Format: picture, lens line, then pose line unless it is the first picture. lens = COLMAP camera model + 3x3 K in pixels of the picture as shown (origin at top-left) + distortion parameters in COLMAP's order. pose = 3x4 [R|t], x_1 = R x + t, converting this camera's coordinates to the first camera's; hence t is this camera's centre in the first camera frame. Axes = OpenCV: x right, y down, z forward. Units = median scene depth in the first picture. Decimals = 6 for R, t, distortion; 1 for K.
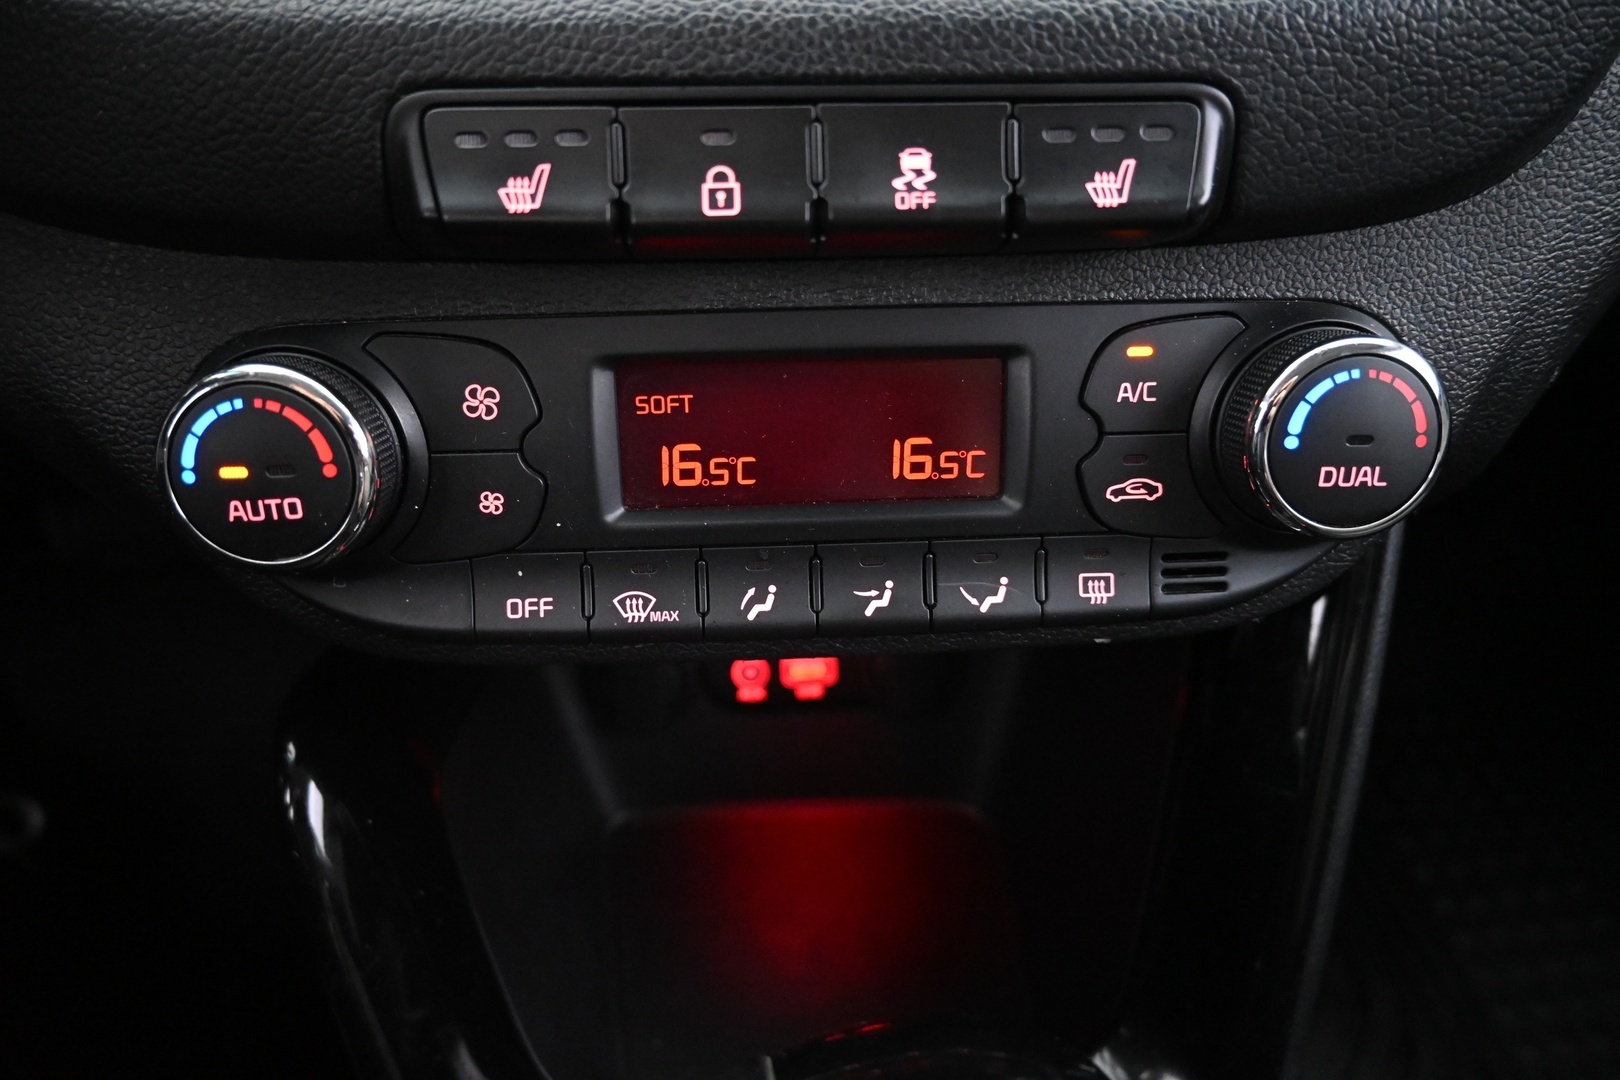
lens RADIAL K [[1117.3, 0, 808.4], [0, 1117.3, 542.9], [0, 0, 1]] dist [-0.003279, 0.007924]
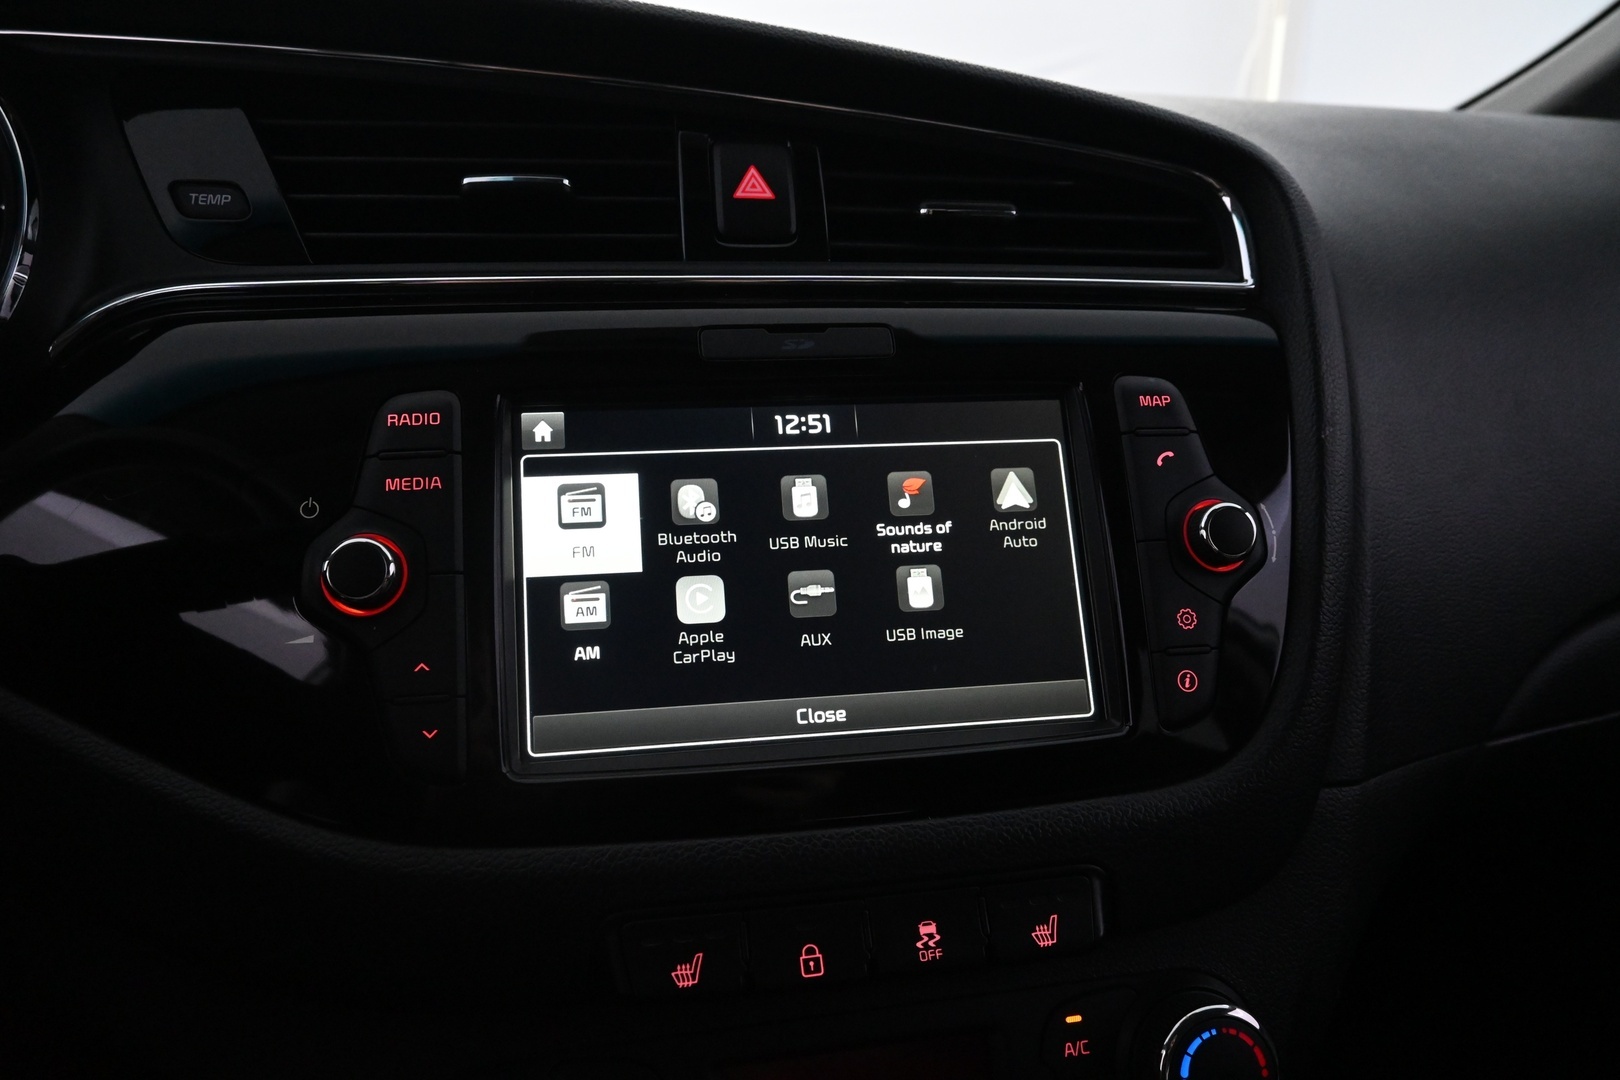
lens RADIAL K [[1129.3, 0, 810.9], [0, 1129.3, 536.2], [0, 0, 1]] dist [0.002035, -0.008106]
pose [[0.989434, -0.038791, 0.139697, -0.251295], [0.093061, 0.908776, -0.406774, -0.188682], [-0.111174, 0.415476, 0.902784, -0.627971]]
